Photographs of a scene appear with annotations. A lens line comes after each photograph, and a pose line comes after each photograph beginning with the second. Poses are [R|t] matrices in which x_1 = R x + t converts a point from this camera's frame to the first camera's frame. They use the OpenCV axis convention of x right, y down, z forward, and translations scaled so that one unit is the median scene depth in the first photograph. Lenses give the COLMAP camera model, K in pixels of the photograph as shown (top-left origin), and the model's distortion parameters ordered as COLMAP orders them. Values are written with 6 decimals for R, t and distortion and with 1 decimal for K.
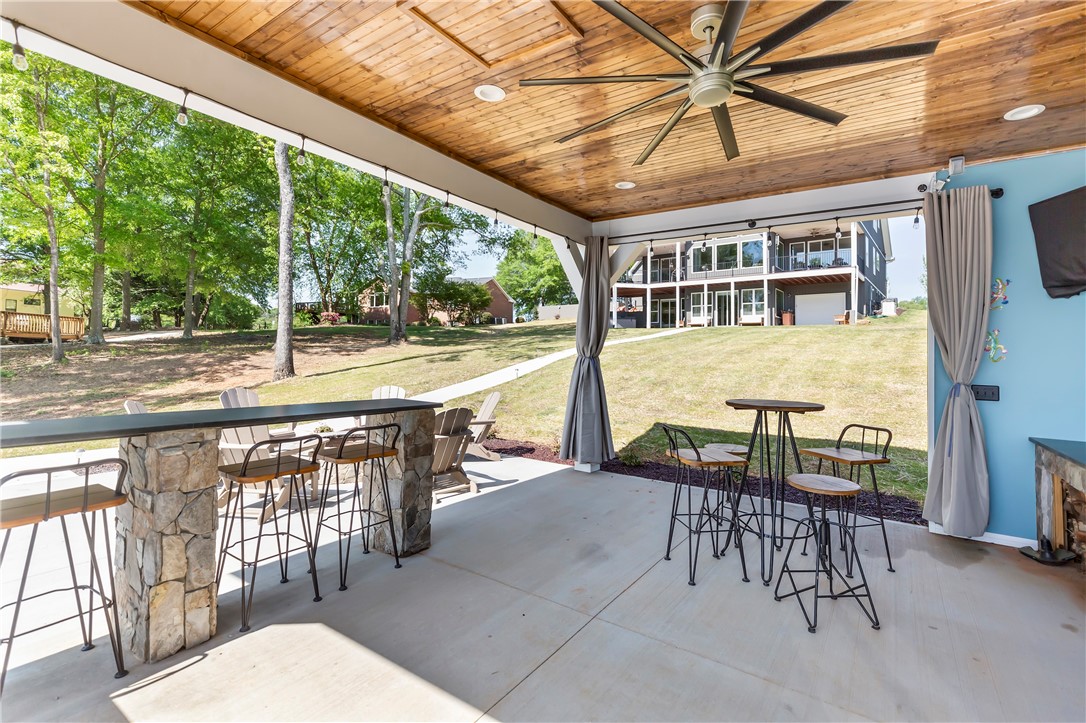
lens RADIAL K [[488.1, 0, 543.0], [0, 488.1, 361.5], [0, 0, 1]] dist [-0.000026, 0.000184]
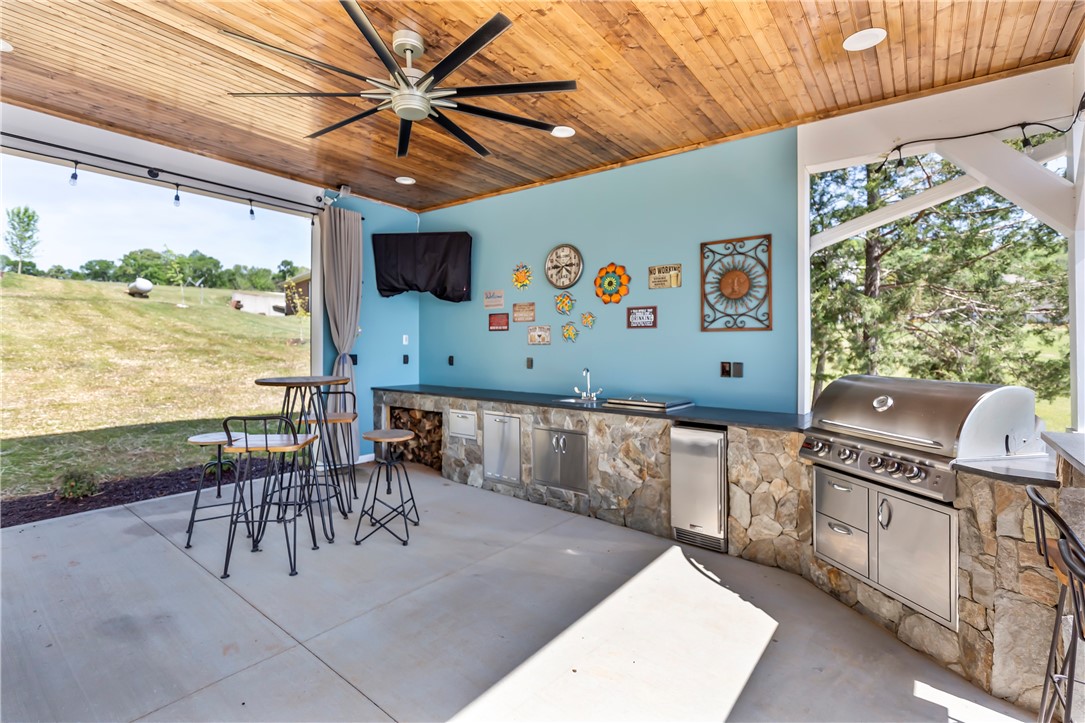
lens RADIAL K [[490.8, 0, 545.7], [0, 490.8, 348.3], [0, 0, 1]] dist [0.005348, 0.000503]
pose [[0.065437, -0.029727, 0.997414, -0.457090], [0.001224, 0.999558, 0.029711, -0.009300], [-0.997856, -0.000723, 0.065444, 0.336222]]
